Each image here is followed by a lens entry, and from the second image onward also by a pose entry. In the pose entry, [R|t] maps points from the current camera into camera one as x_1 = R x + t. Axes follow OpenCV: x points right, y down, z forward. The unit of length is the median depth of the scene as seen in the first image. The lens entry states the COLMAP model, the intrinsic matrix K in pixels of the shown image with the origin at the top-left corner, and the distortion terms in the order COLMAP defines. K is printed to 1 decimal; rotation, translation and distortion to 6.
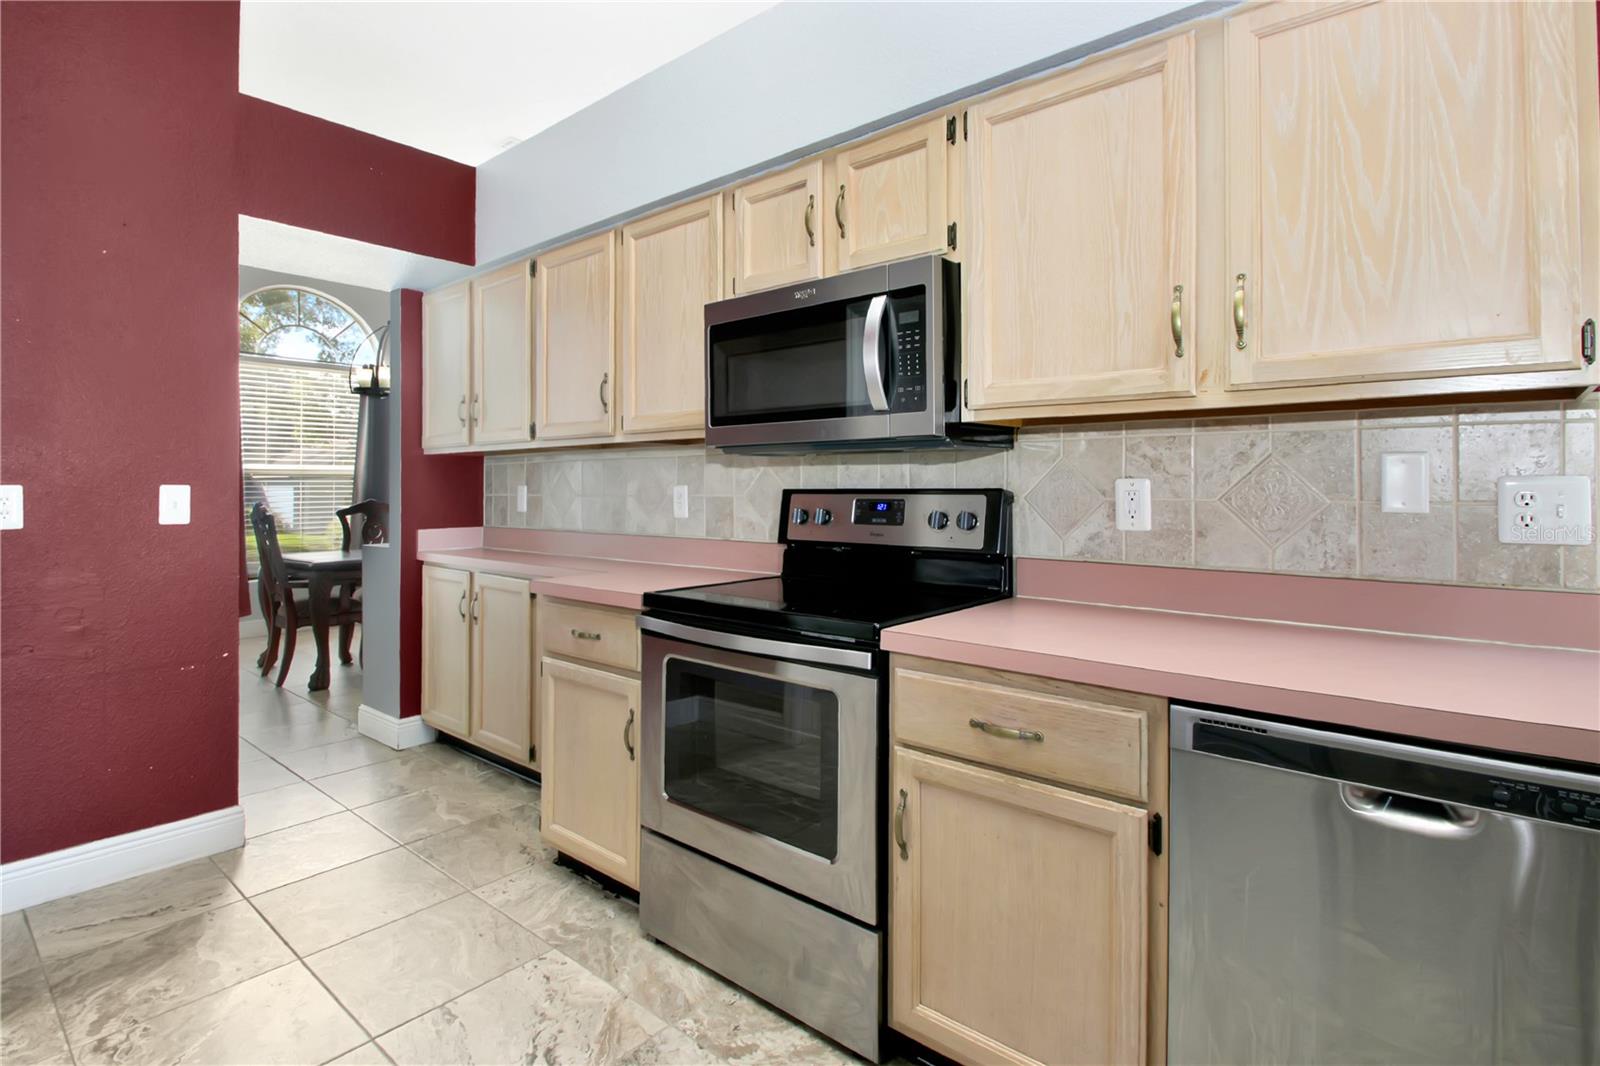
lens RADIAL K [[795.9, 0, 801.8], [0, 795.9, 504.5], [0, 0, 1]] dist [0.002175, 0.000225]
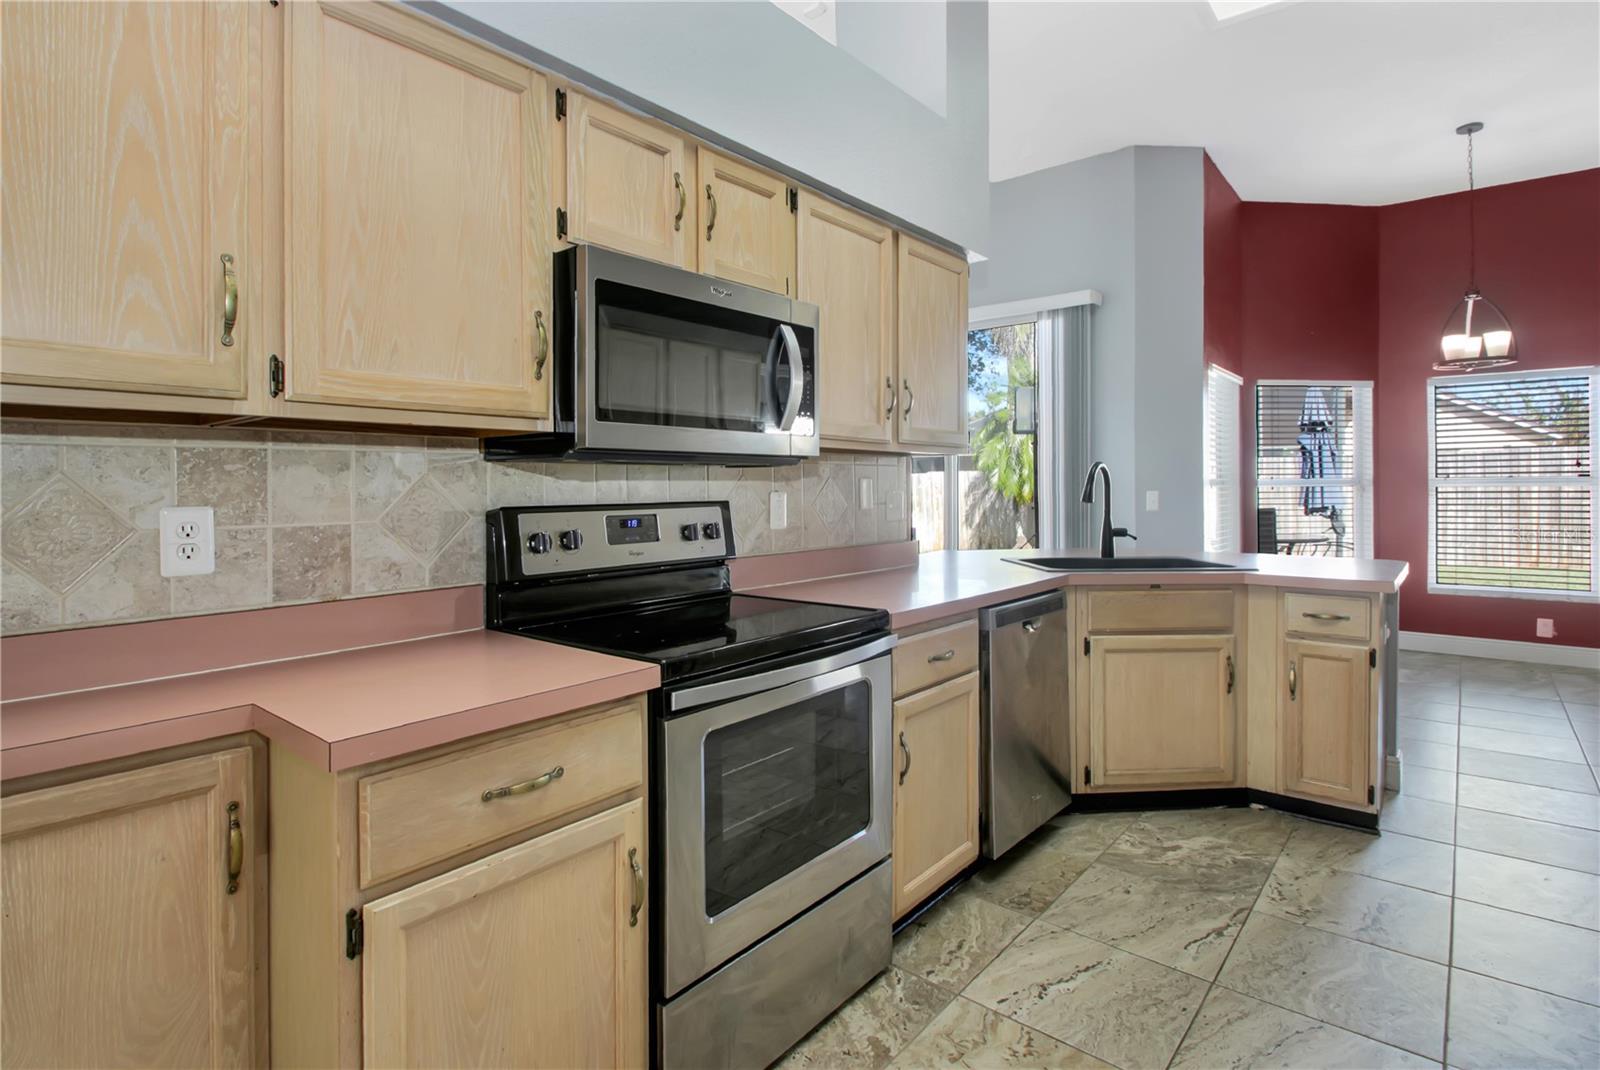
lens RADIAL K [[782.0, 0, 771.0], [0, 782.0, 511.1], [0, 0, 1]] dist [0.003289, -0.017859]
pose [[0.014539, -0.028059, 0.999501, -0.813480], [0.029434, 0.999185, 0.027622, -0.031856], [-0.999461, 0.029018, 0.015353, 0.839638]]
